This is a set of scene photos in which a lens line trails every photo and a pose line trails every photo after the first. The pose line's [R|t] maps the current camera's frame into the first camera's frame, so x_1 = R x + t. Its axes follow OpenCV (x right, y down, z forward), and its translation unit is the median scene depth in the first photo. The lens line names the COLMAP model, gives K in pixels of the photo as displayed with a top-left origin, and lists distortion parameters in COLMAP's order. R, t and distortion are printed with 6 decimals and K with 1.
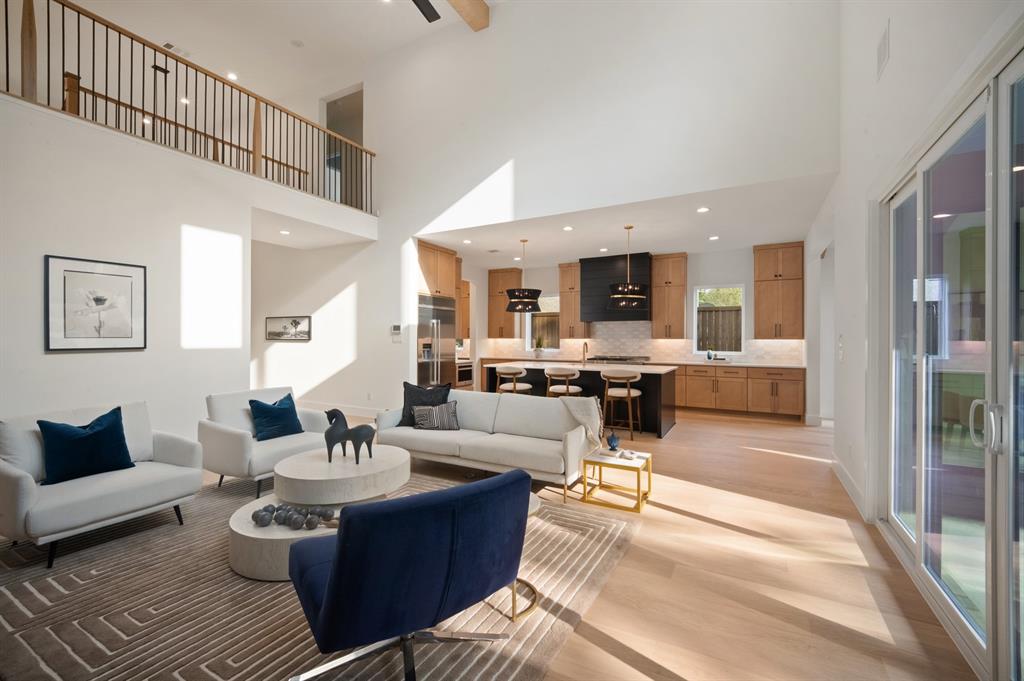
lens RADIAL K [[428.7, 0, 509.4], [0, 428.7, 340.2], [0, 0, 1]] dist [-0.003786, 0.000202]
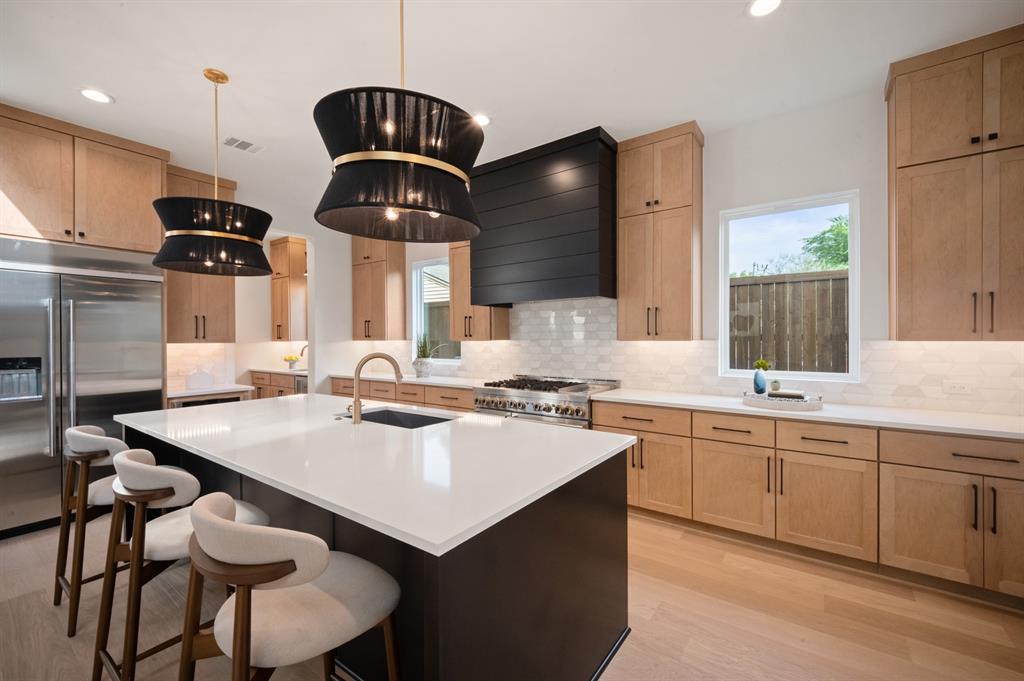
lens RADIAL K [[428.7, 0, 514.9], [0, 428.7, 339.4], [0, 0, 1]] dist [-0.003786, 0.000202]
pose [[0.993885, -0.007863, -0.110139, 0.284063], [0.008251, 0.999961, 0.003064, -0.006293], [0.110111, -0.003954, 0.993911, 0.578497]]
